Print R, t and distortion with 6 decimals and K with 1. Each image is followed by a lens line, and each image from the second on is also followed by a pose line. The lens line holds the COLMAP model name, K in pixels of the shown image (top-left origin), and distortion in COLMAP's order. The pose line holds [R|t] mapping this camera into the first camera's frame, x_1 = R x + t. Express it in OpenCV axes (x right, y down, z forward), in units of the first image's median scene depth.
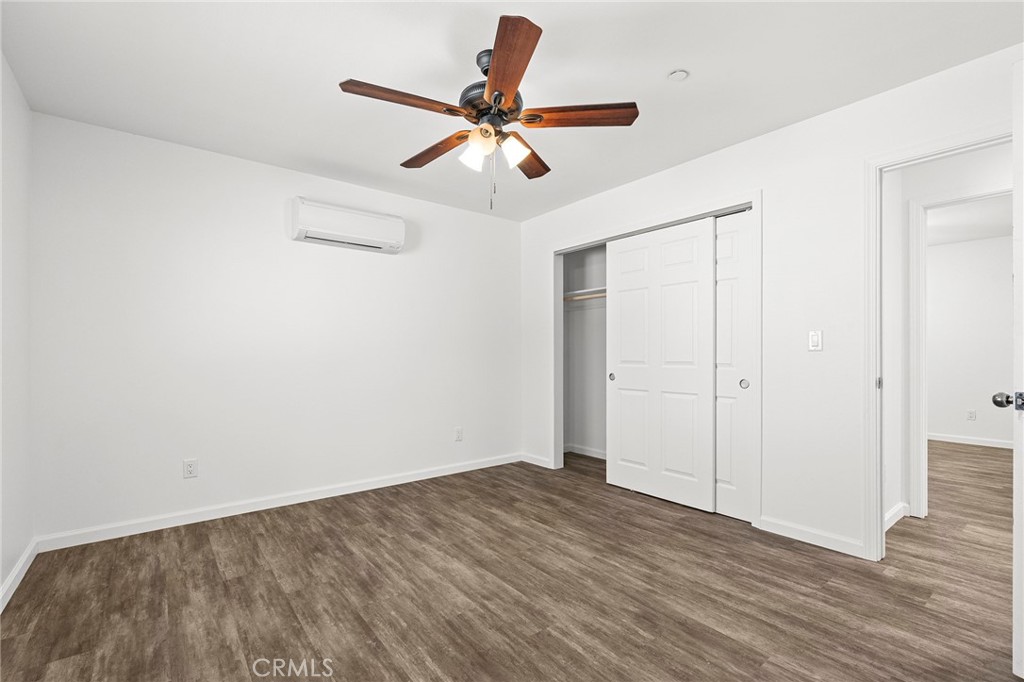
lens RADIAL K [[452.4, 0, 512.7], [0, 452.4, 355.9], [0, 0, 1]] dist [-0.004294, -0.000145]
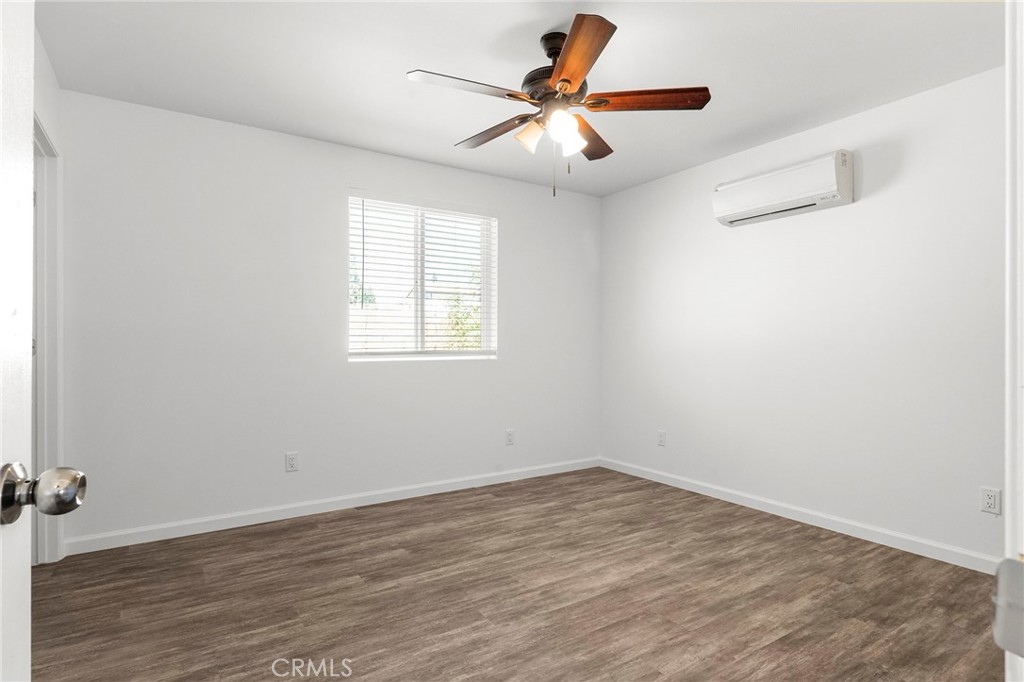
lens RADIAL K [[542.8, 0, 512.0], [0, 542.8, 341.0], [0, 0, 1]] dist [0.000496, 0.000434]
pose [[-0.090223, -0.003959, -0.995914, 0.959373], [-0.006125, 0.999975, -0.003421, -0.009385], [0.995903, 0.005791, -0.090245, 0.872885]]
